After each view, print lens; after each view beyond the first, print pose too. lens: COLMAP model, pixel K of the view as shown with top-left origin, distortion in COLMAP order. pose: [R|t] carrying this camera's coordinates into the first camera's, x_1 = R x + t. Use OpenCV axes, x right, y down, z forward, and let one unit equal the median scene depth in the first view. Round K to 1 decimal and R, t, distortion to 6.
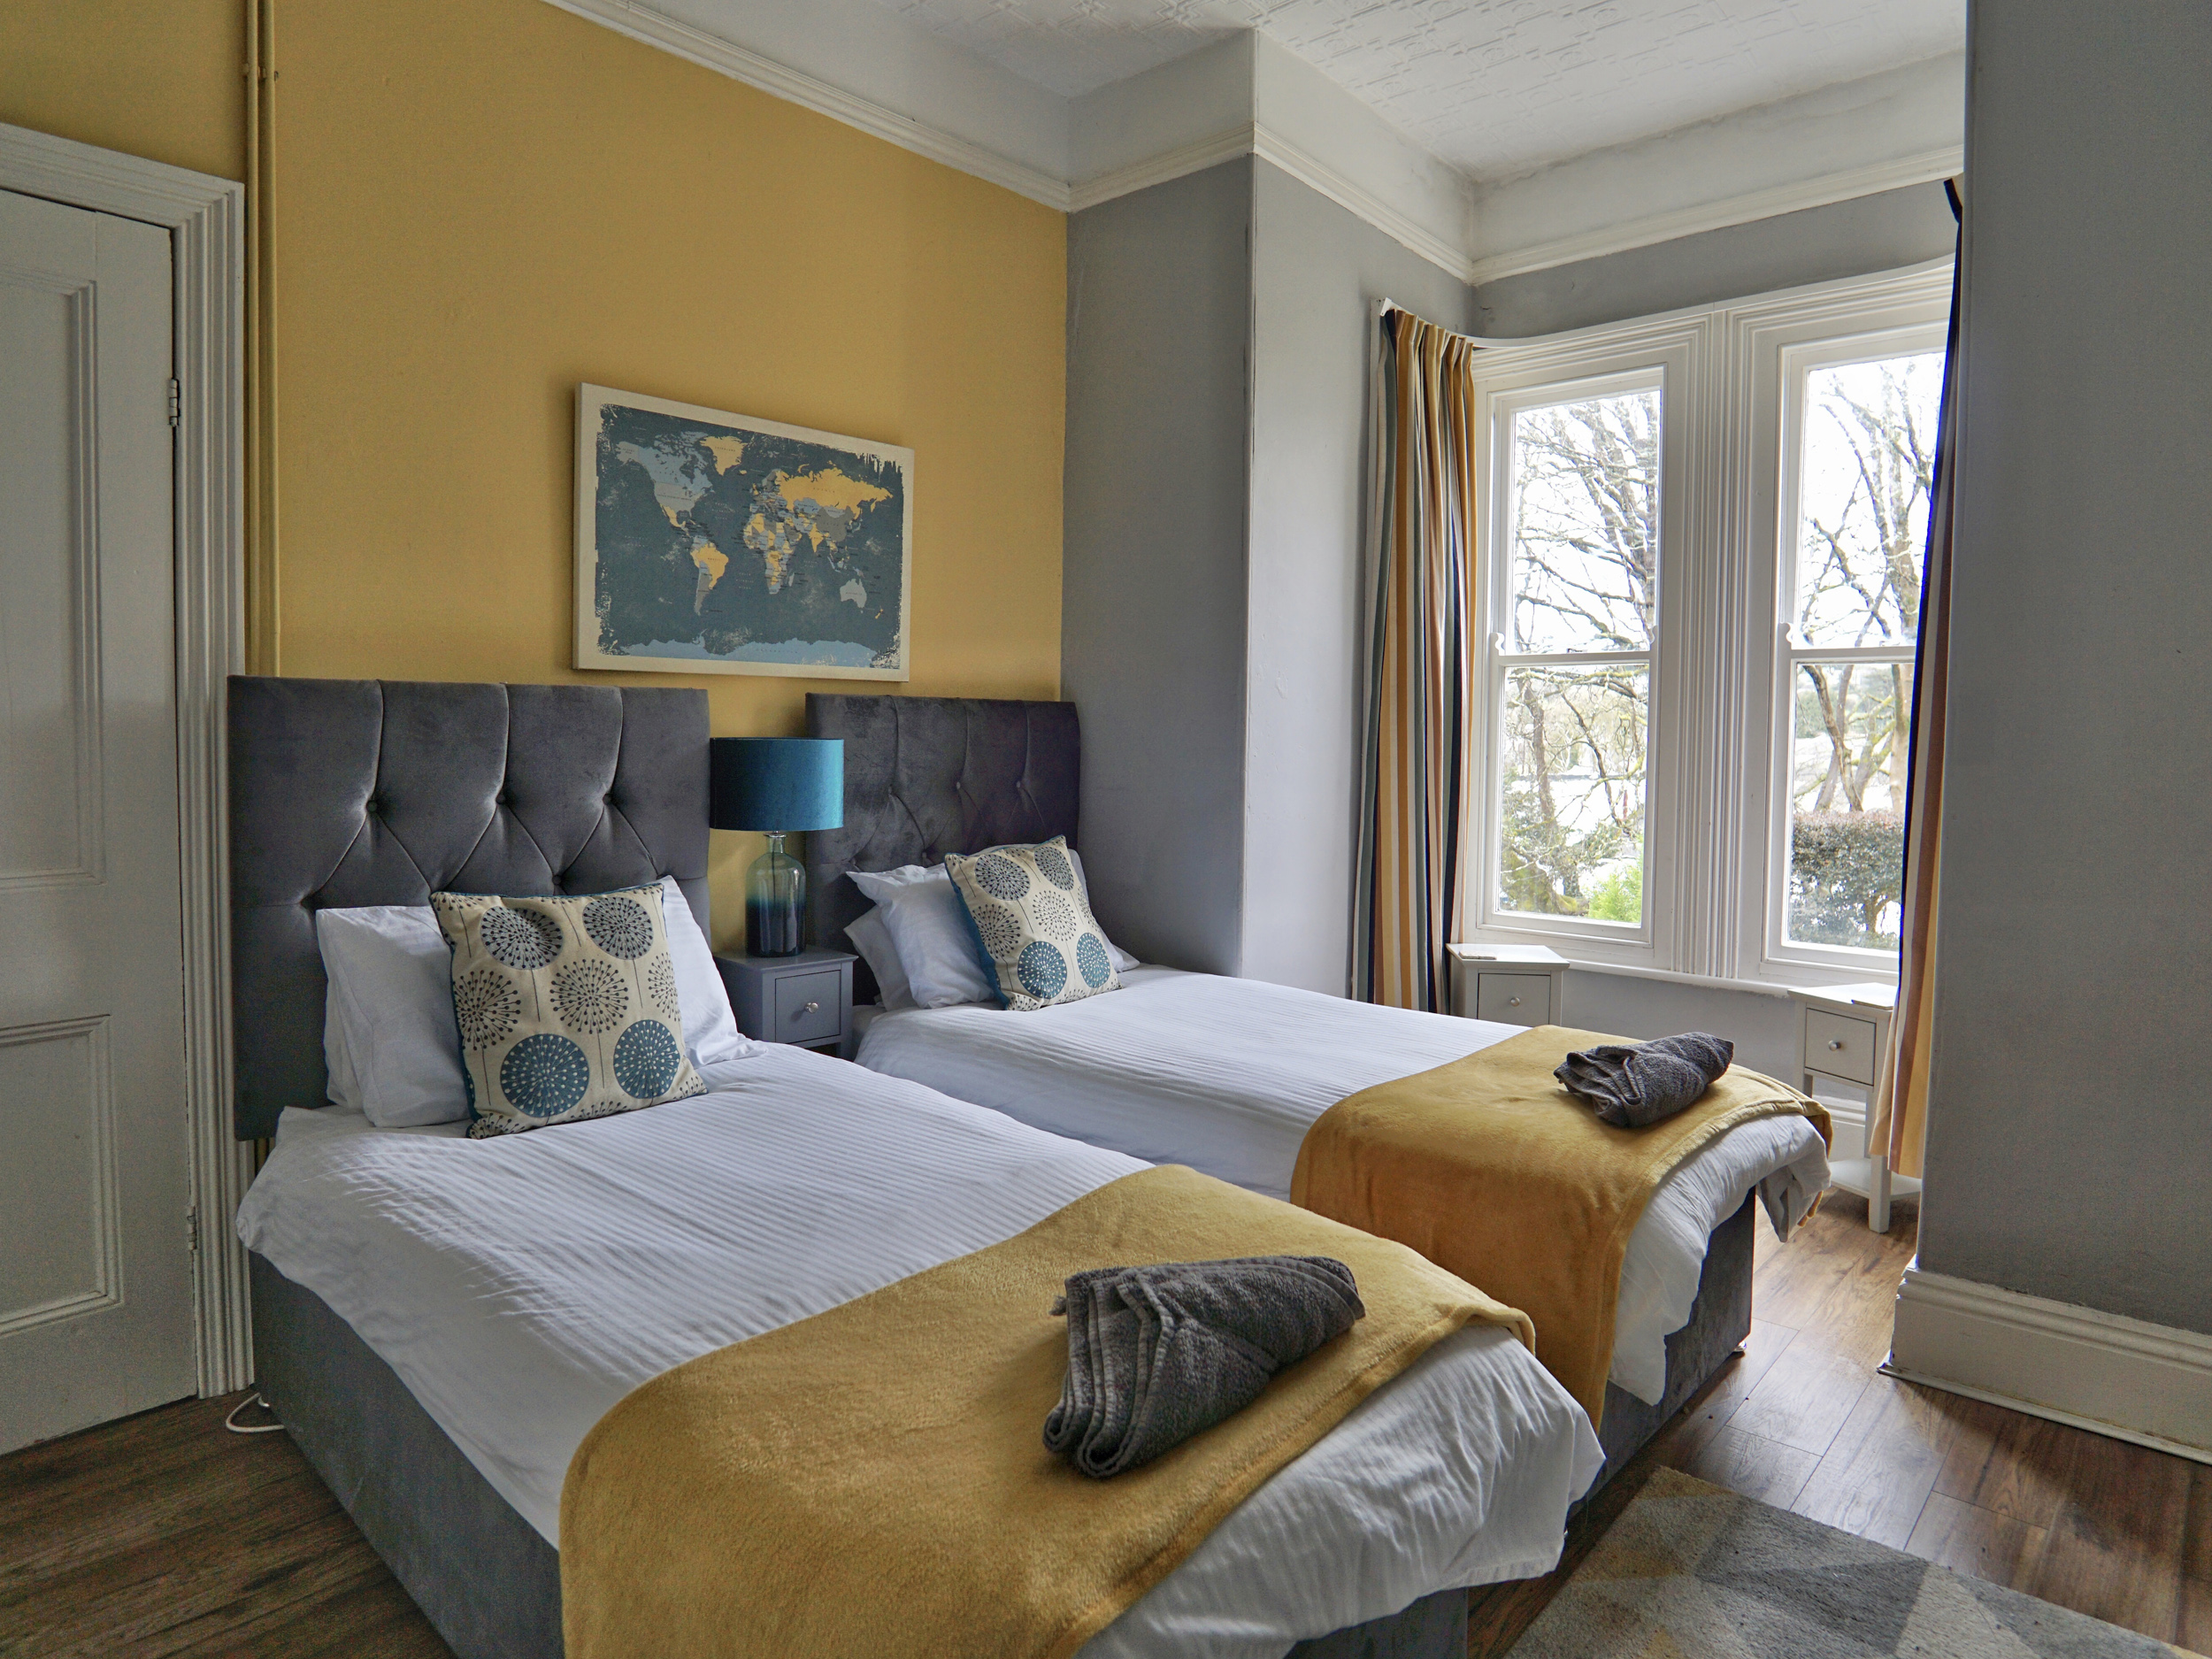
lens RADIAL K [[1330.5, 0, 1085.4], [0, 1330.5, 814.8], [0, 0, 1]] dist [-0.039252, 0.010923]
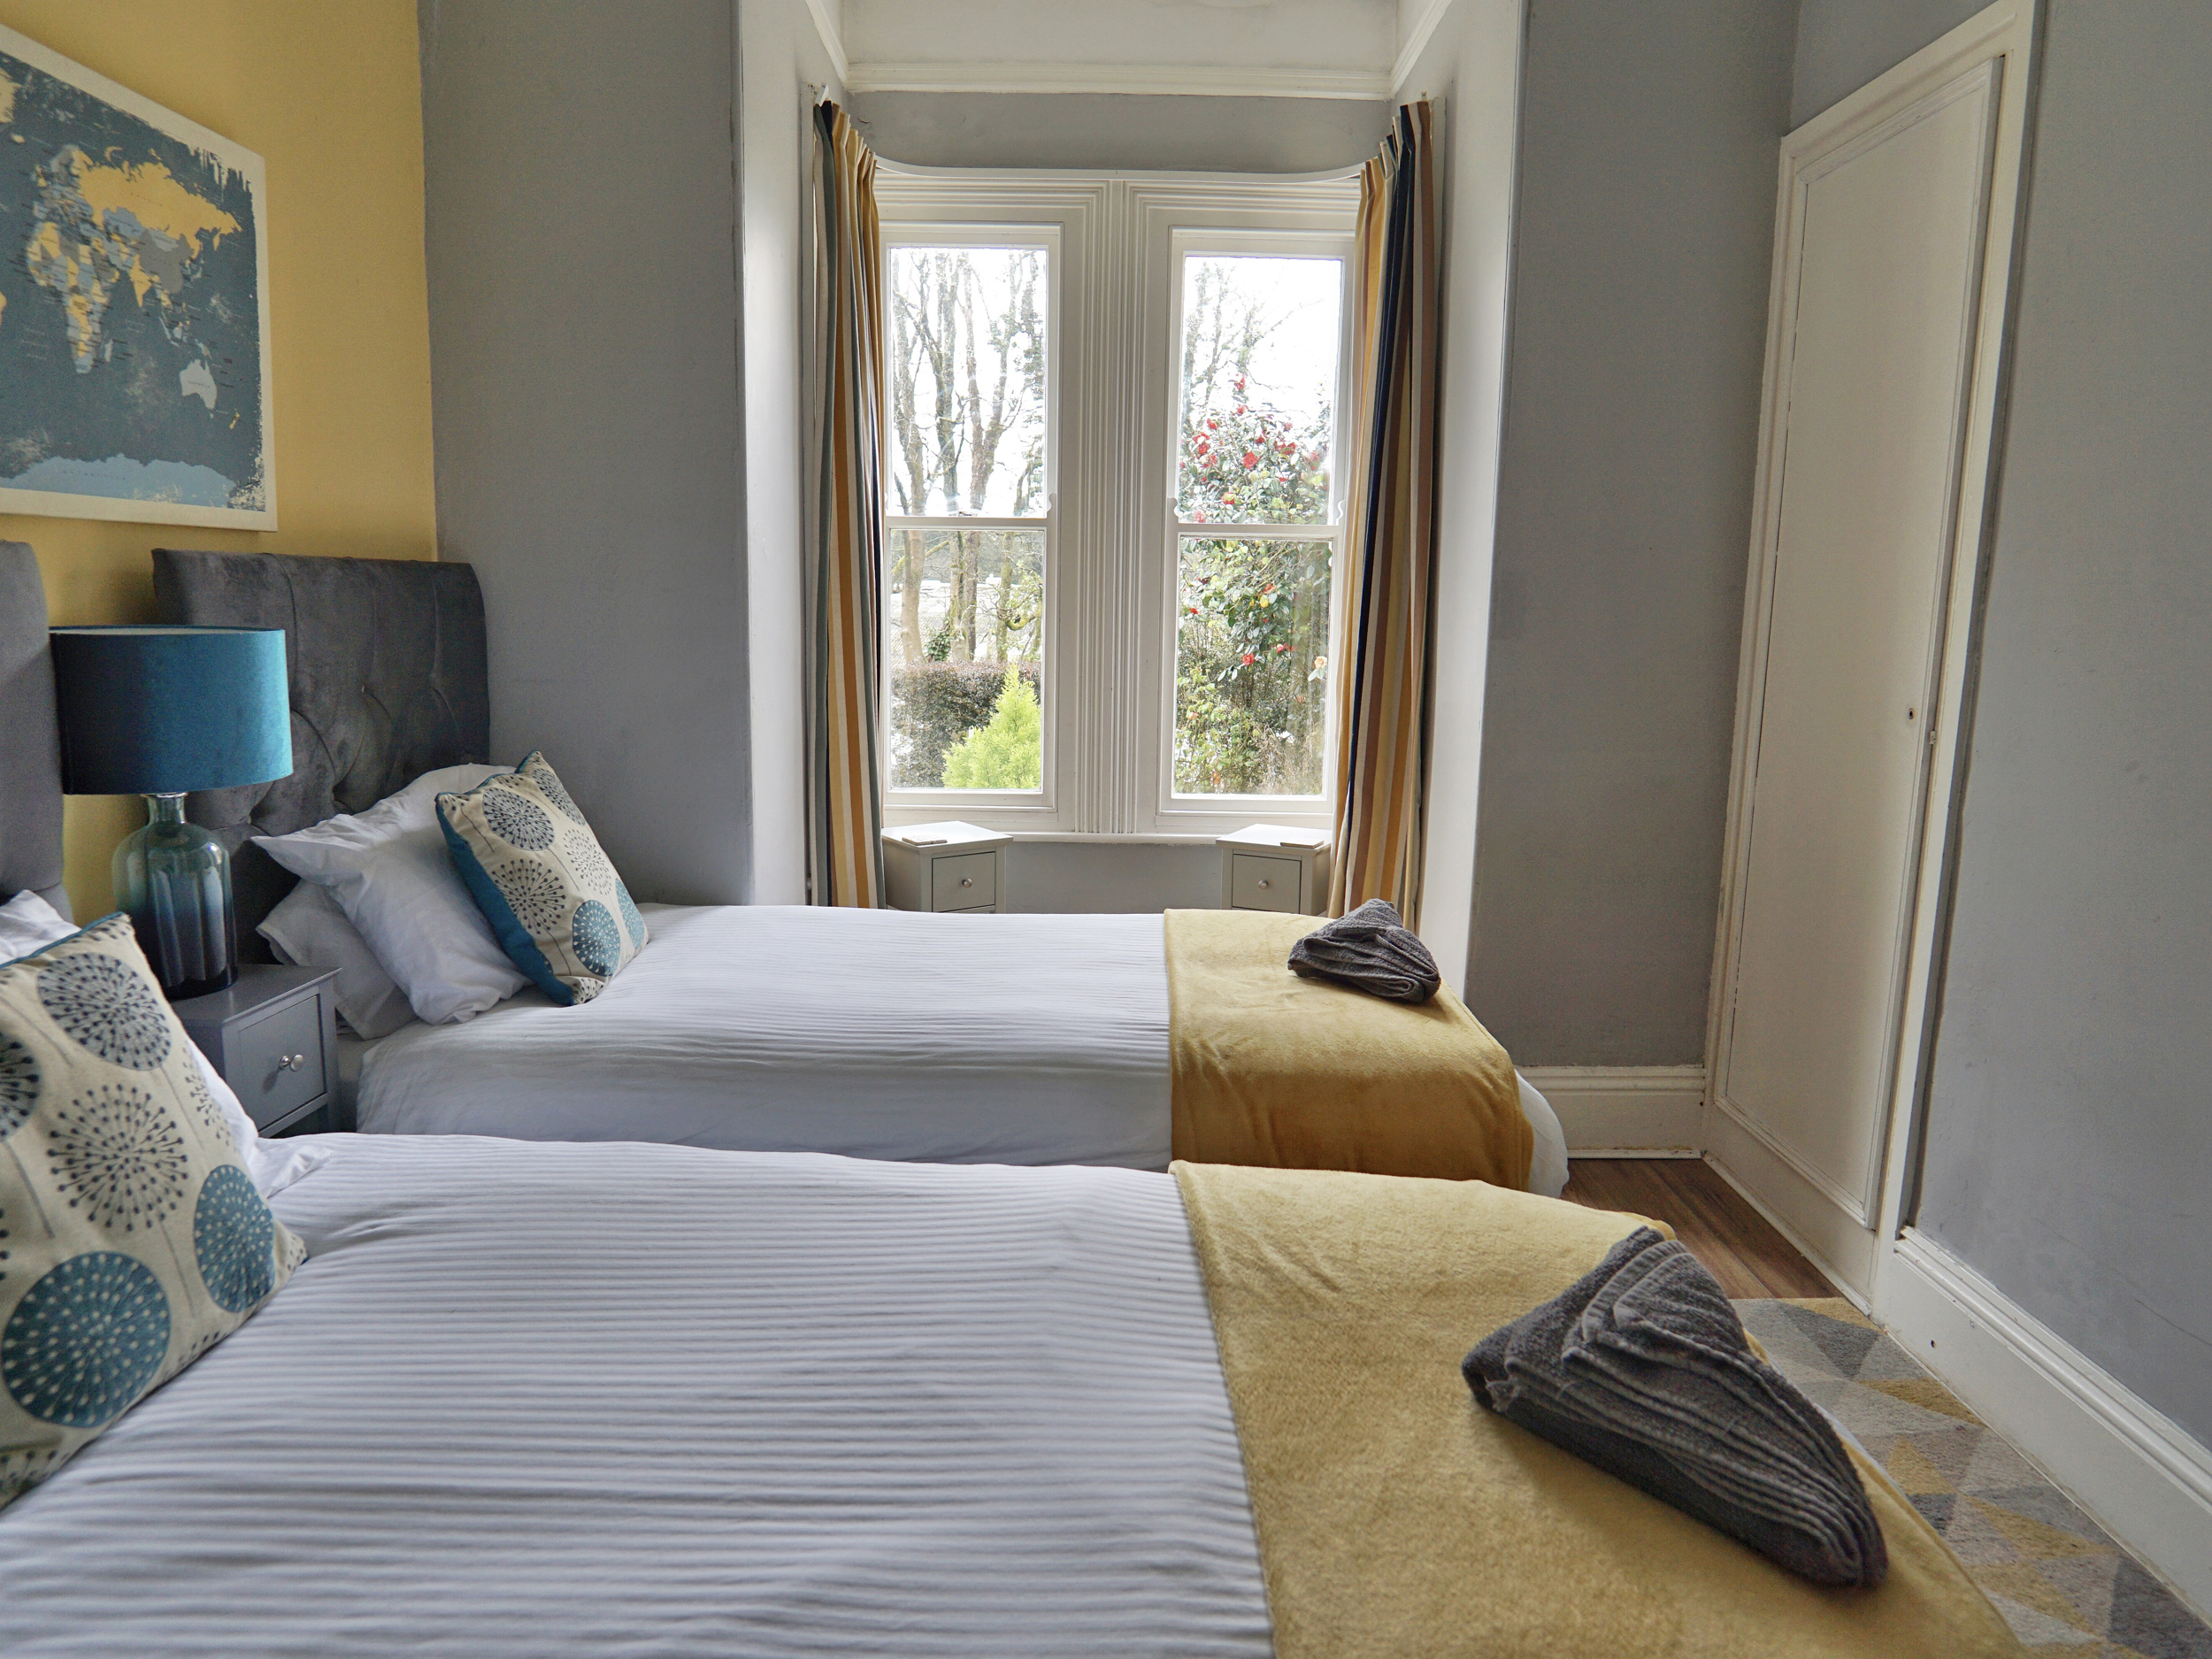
lens RADIAL K [[1330.5, 0, 1107.9], [0, 1330.5, 813.2], [0, 0, 1]] dist [-0.039252, 0.010923]
pose [[0.735384, -0.108341, 0.668933, -0.303880], [0.033226, 0.991714, 0.124092, -0.033108], [-0.676835, -0.069030, 0.732891, 0.276433]]
